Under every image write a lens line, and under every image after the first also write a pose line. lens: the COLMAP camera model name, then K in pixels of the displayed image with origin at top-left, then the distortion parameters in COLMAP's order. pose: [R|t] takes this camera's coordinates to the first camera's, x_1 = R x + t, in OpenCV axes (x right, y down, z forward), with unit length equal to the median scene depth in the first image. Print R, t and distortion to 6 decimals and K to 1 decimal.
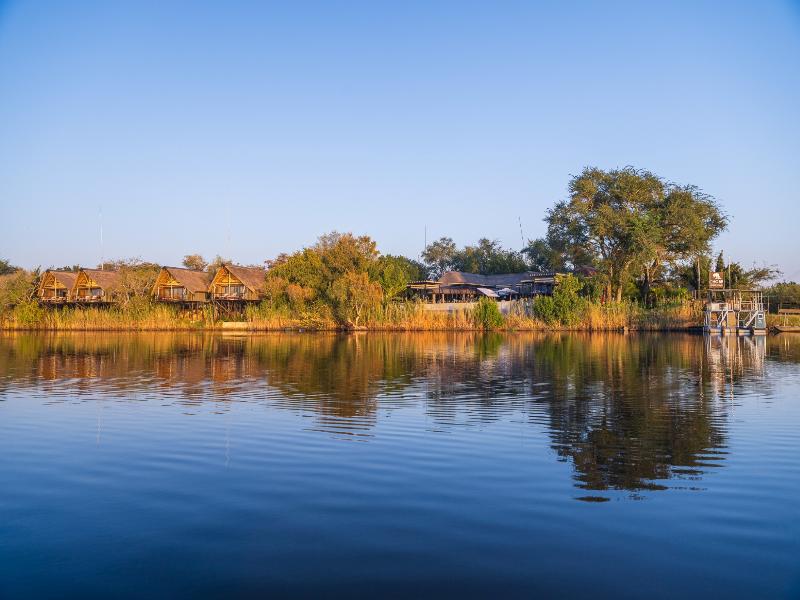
lens RADIAL K [[848.3, 0, 400.0], [0, 848.3, 300.0], [0, 0, 1]] dist [-0.053779, -0.001578]
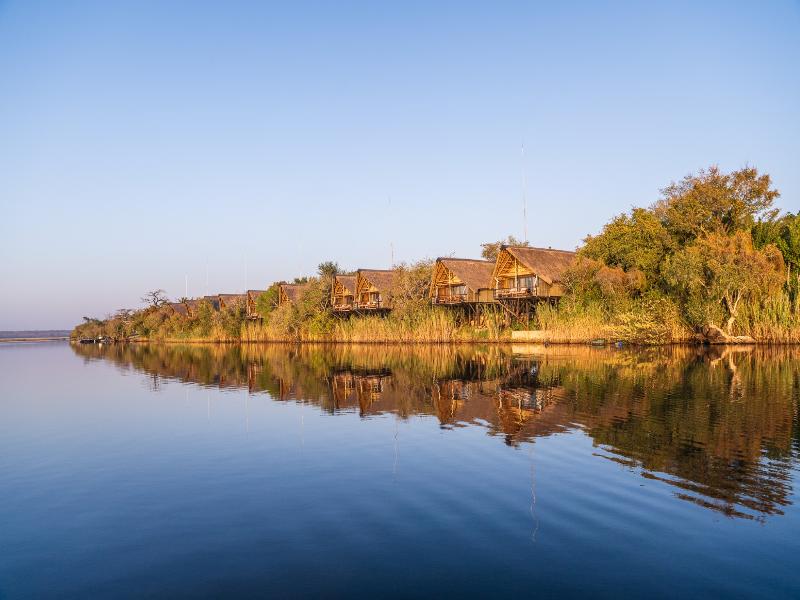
lens RADIAL K [[585.4, 0, 400.0], [0, 585.4, 300.0], [0, 0, 1]] dist [0.000146, 0.001440]
pose [[0.799514, -0.046996, -0.598806, 0.002761], [0.039857, 0.998888, -0.025179, 0.009513], [0.599323, -0.003736, 0.800498, 0.570846]]
